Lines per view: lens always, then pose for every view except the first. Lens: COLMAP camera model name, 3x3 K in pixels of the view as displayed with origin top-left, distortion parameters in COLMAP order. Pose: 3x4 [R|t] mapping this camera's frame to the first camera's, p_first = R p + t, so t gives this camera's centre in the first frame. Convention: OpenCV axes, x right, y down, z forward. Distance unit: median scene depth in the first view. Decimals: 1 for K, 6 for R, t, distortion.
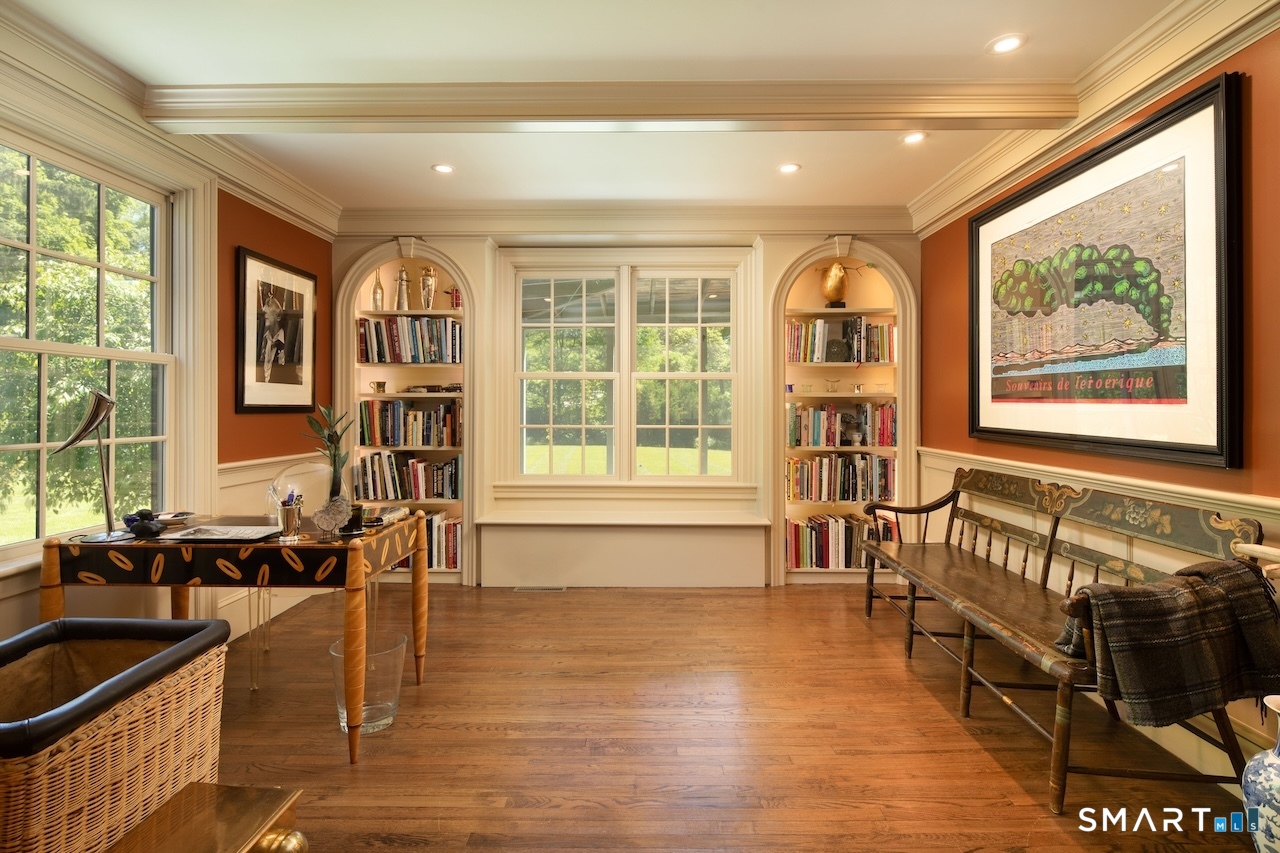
lens RADIAL K [[635.2, 0, 640.2], [0, 635.2, 419.5], [0, 0, 1]] dist [0.005178, 0.000385]
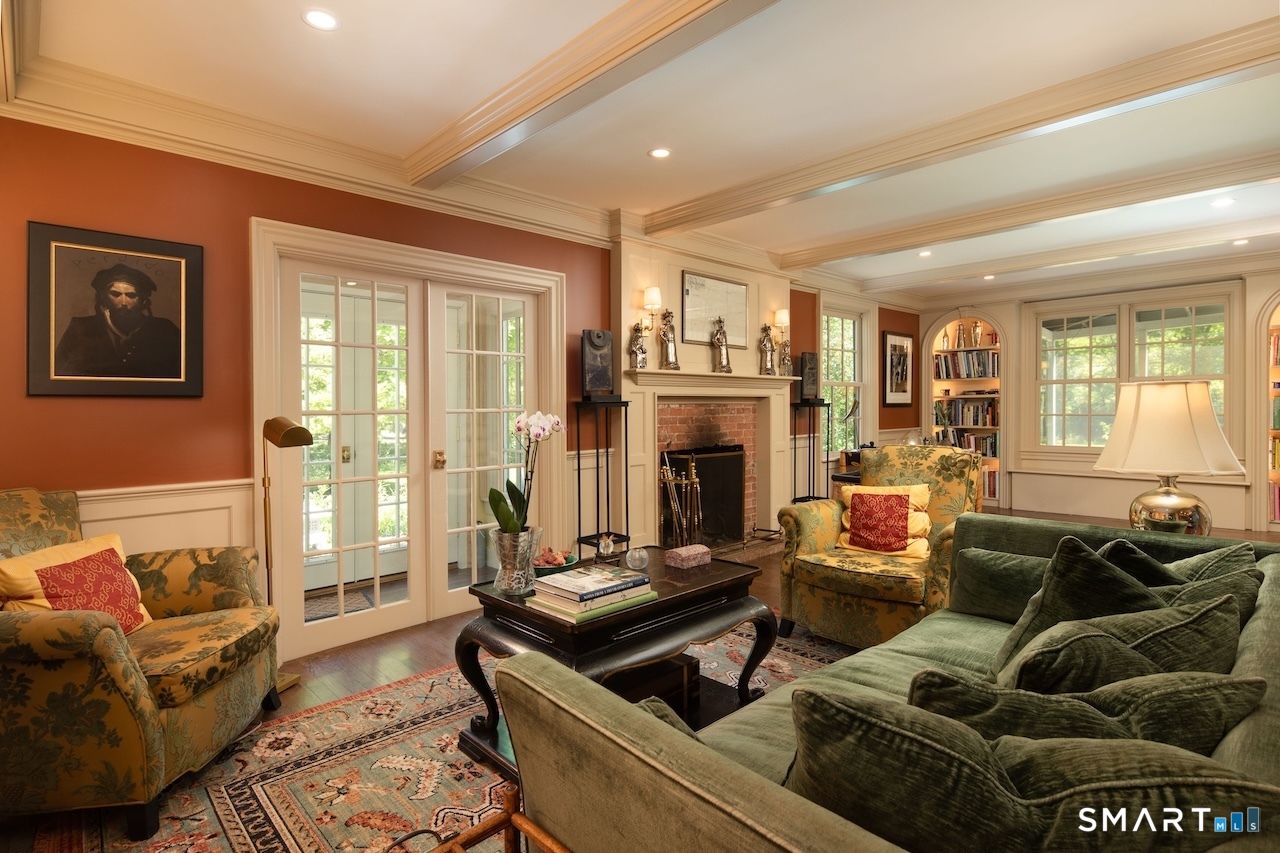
lens RADIAL K [[635.2, 0, 629.1], [0, 635.2, 421.6], [0, 0, 1]] dist [0.005178, 0.000385]
pose [[0.694994, -0.000142, -0.719016, 0.252821], [0.003476, 0.999989, 0.003162, 0.022099], [0.719008, -0.004697, 0.694986, -0.882853]]
